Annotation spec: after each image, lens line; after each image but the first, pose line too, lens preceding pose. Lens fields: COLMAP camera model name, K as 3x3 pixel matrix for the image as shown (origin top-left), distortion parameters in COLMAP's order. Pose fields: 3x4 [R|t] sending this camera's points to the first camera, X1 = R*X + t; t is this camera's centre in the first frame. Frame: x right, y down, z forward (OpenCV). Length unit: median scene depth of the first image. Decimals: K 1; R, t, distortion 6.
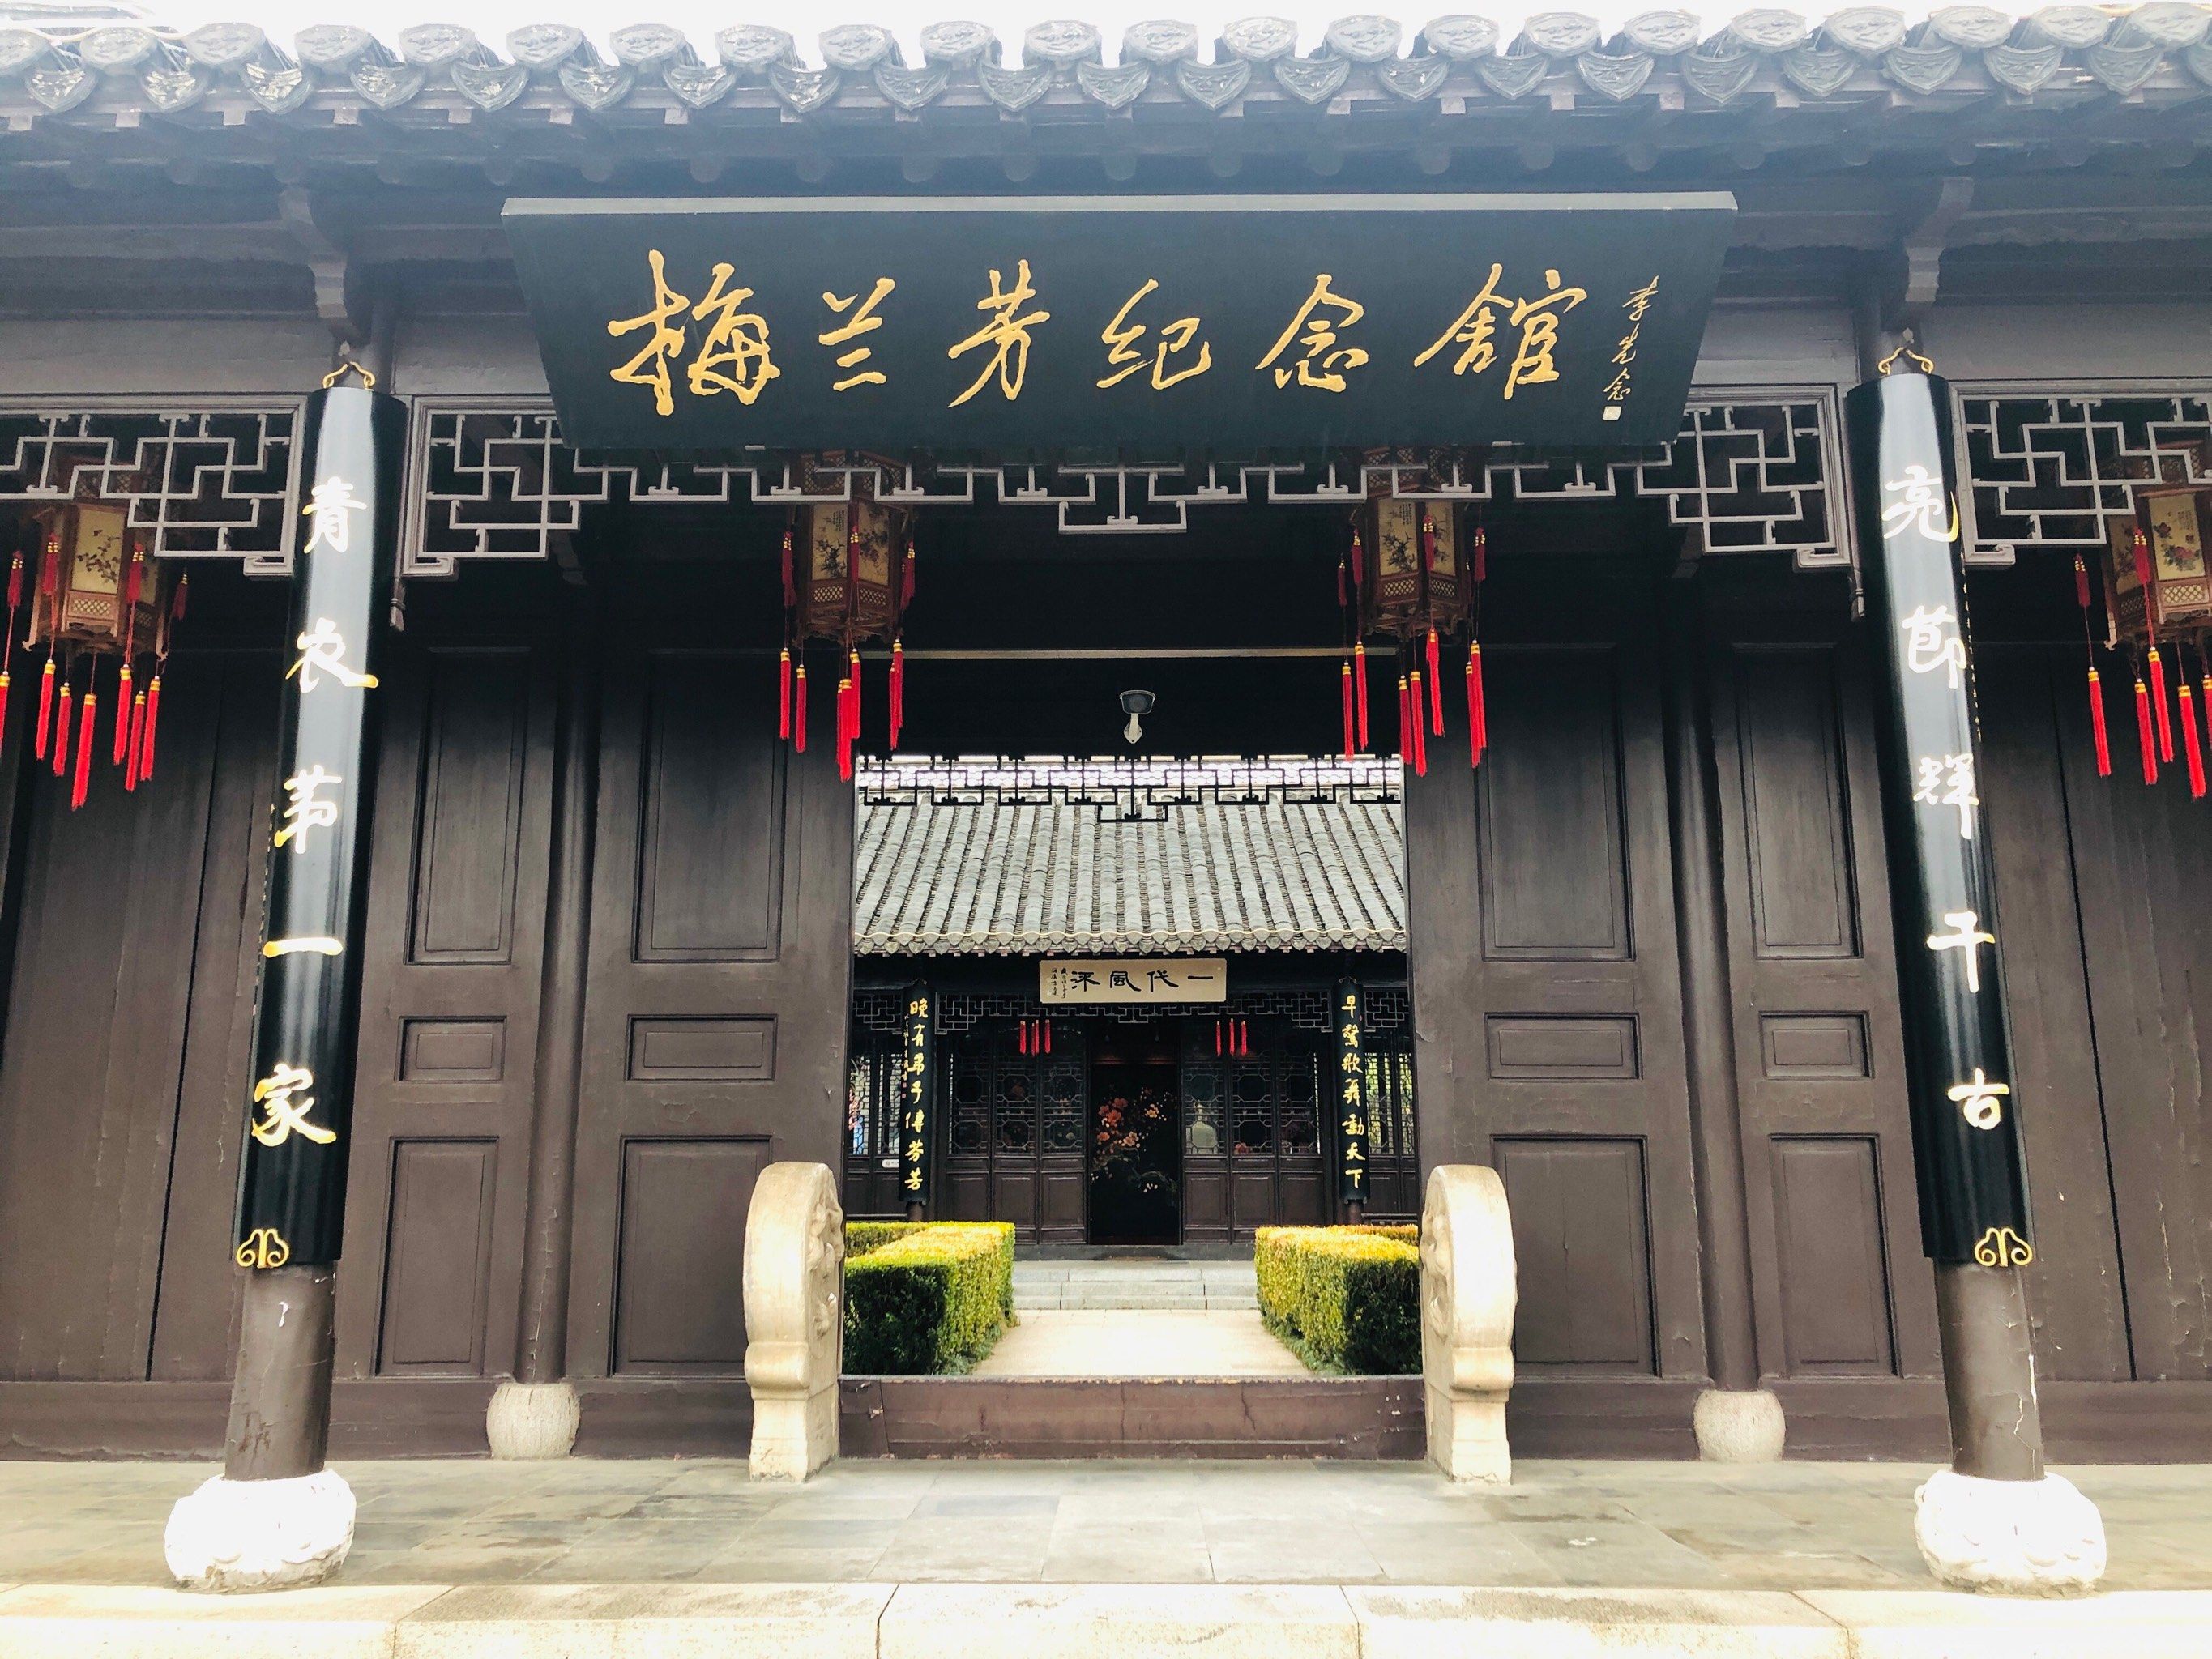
lens RADIAL K [[1888.4, 0, 1107.8], [0, 1888.4, 853.2], [0, 0, 1]] dist [0.062800, -0.149105]
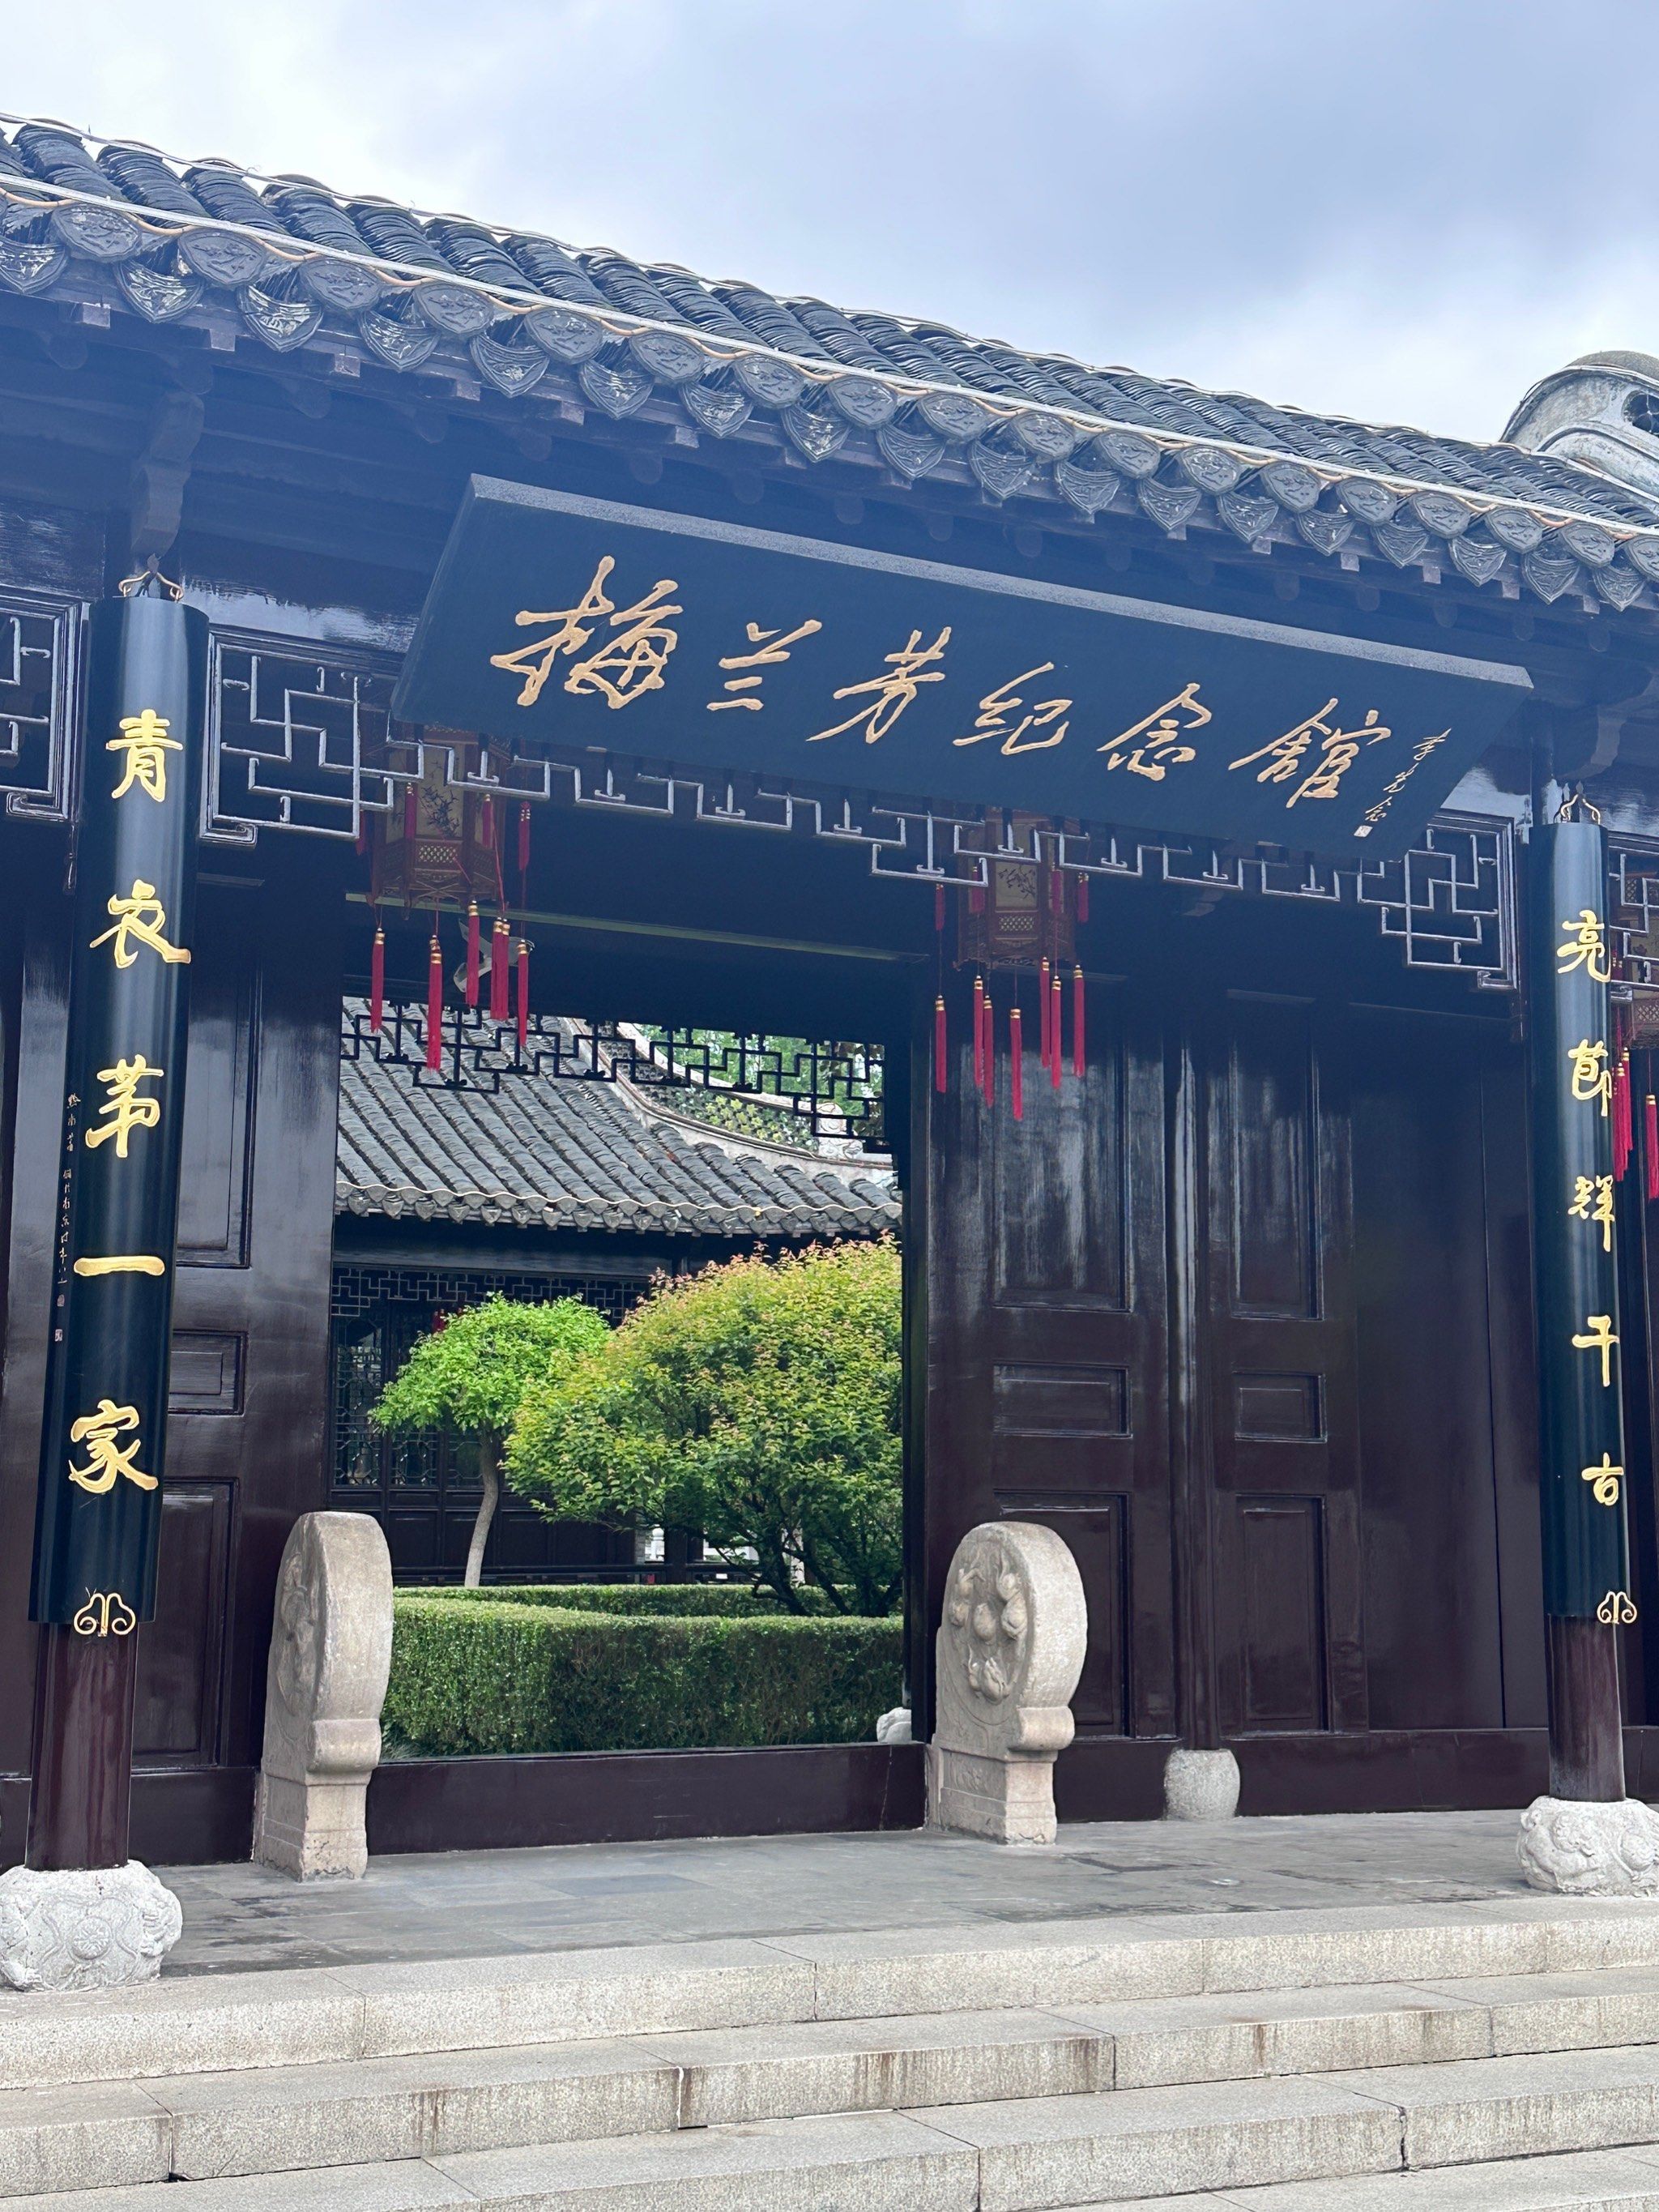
lens RADIAL K [[2769.9, 0, 829.5], [0, 2769.9, 1106.0], [0, 0, 1]] dist [0.130906, -0.003230]
pose [[0.894217, 0.079205, 0.440571, -0.698524], [-0.092577, 0.995666, 0.008903, -0.065078], [-0.437957, -0.048748, 0.897673, -0.292403]]
